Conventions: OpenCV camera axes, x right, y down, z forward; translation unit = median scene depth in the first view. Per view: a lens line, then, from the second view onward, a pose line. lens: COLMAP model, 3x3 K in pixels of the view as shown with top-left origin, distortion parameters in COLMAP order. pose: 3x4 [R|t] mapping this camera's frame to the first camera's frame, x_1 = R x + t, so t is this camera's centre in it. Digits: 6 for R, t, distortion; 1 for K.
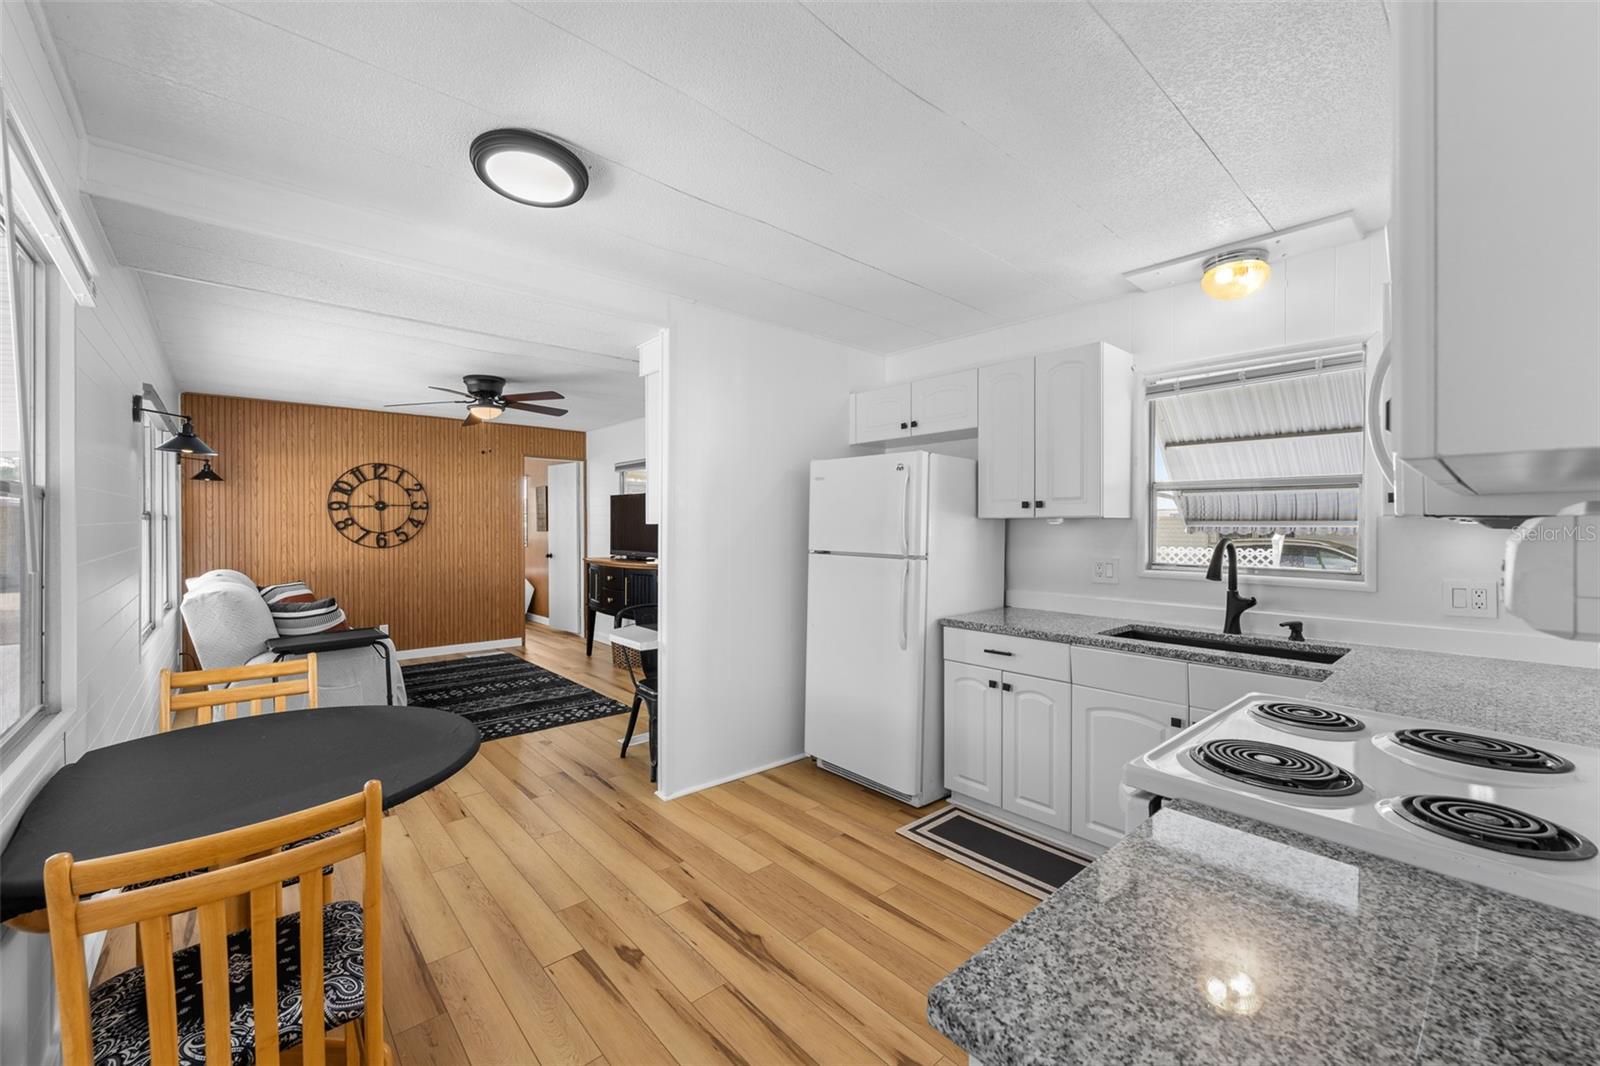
lens RADIAL K [[641.0, 0, 800.5], [0, 641.0, 529.4], [0, 0, 1]] dist [-0.000022, 0.000056]
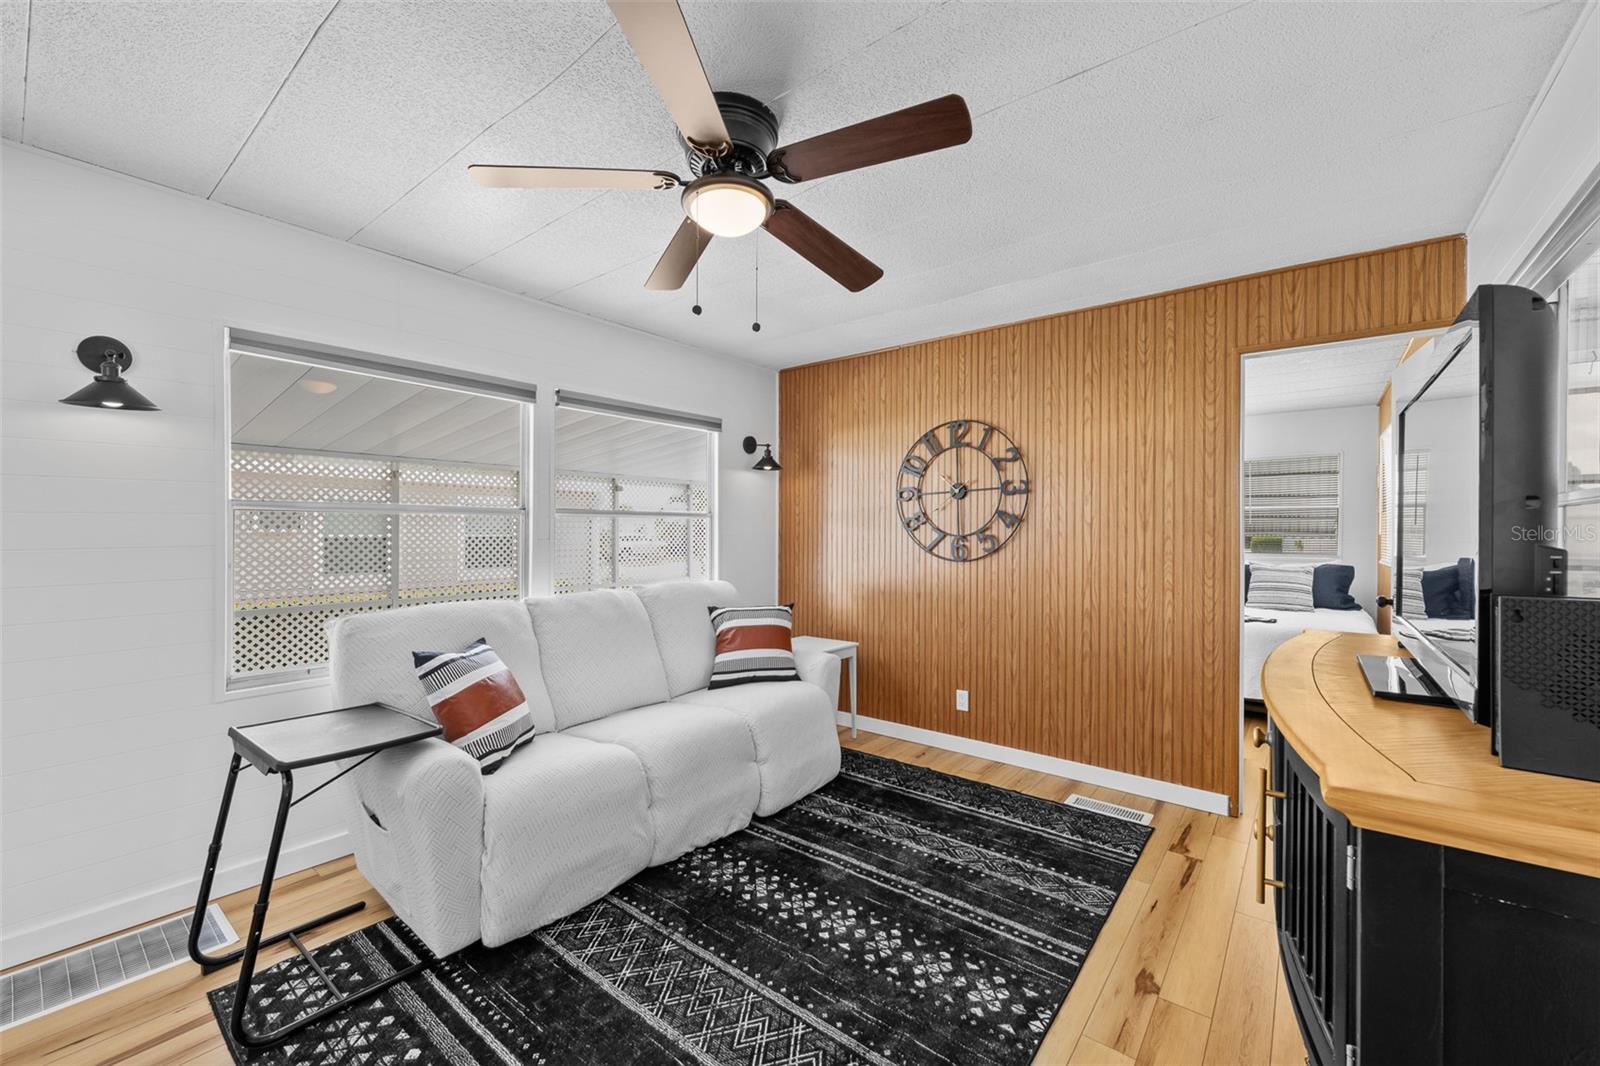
lens RADIAL K [[641.0, 0, 800.5], [0, 641.0, 529.4], [0, 0, 1]] dist [-0.000022, 0.000056]
pose [[0.168943, 0.002332, -0.985623, -0.089181], [-0.008367, 0.999965, 0.000932, -0.000264], [0.985590, 0.008089, 0.168957, 0.762750]]
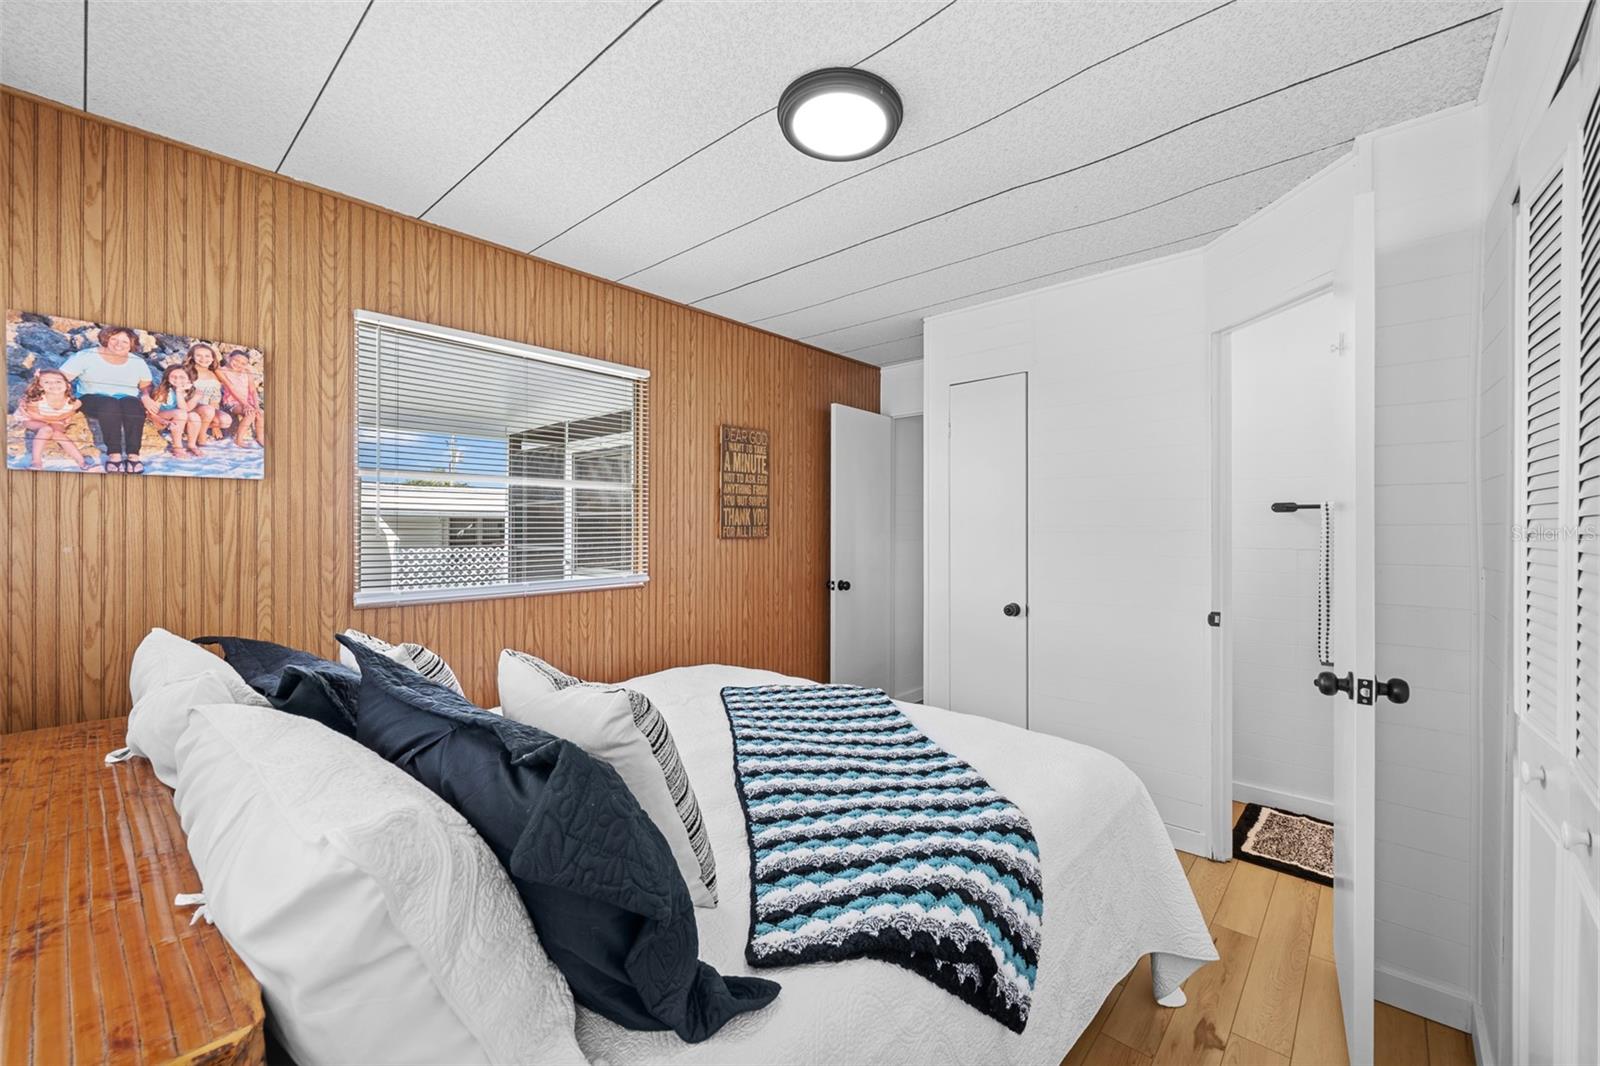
lens RADIAL K [[641.0, 0, 800.5], [0, 641.0, 529.4], [0, 0, 1]] dist [-0.000022, 0.000056]
pose [[0.993877, 0.005082, 0.110371, -0.594180], [-0.004879, 0.999986, -0.002113, -0.014894], [-0.110380, 0.001561, 0.993888, 0.509331]]
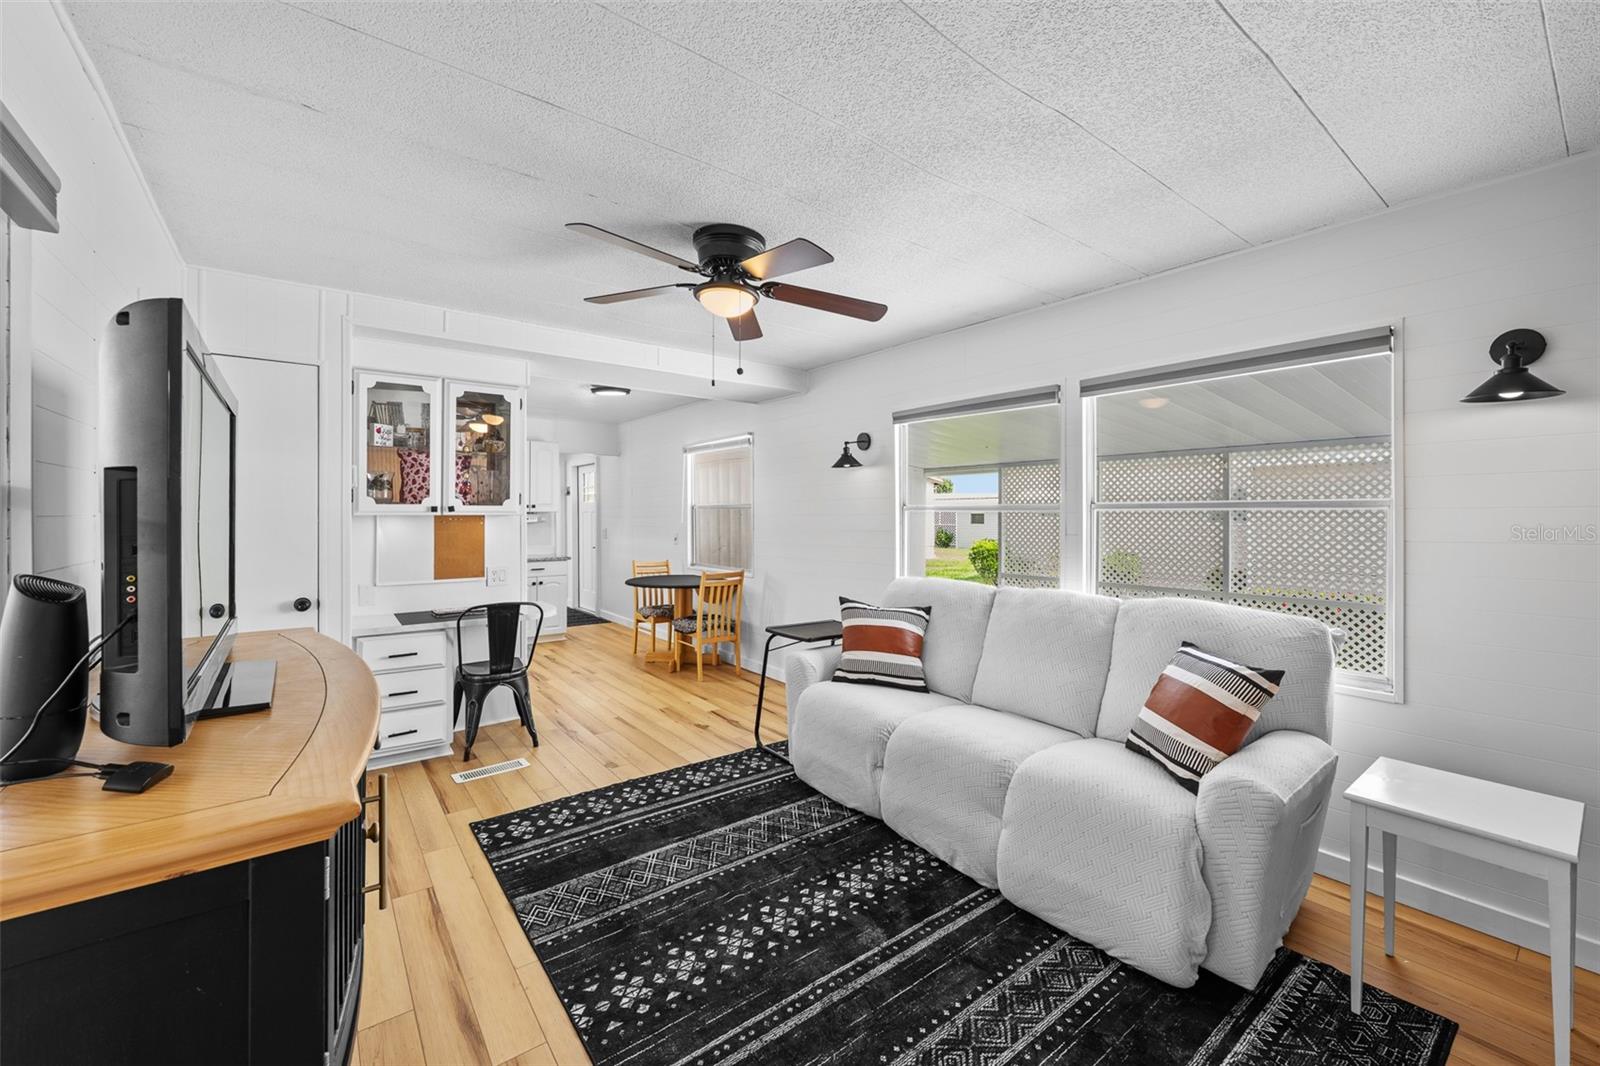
lens RADIAL K [[642.4, 0, 796.9], [0, 642.4, 512.5], [0, 0, 1]] dist [-0.007031, -0.000085]
pose [[-0.997073, -0.001218, 0.076442, -0.456351], [-0.001126, 0.999999, 0.001247, -0.008396], [-0.076444, 0.001157, -0.997073, 1.180663]]
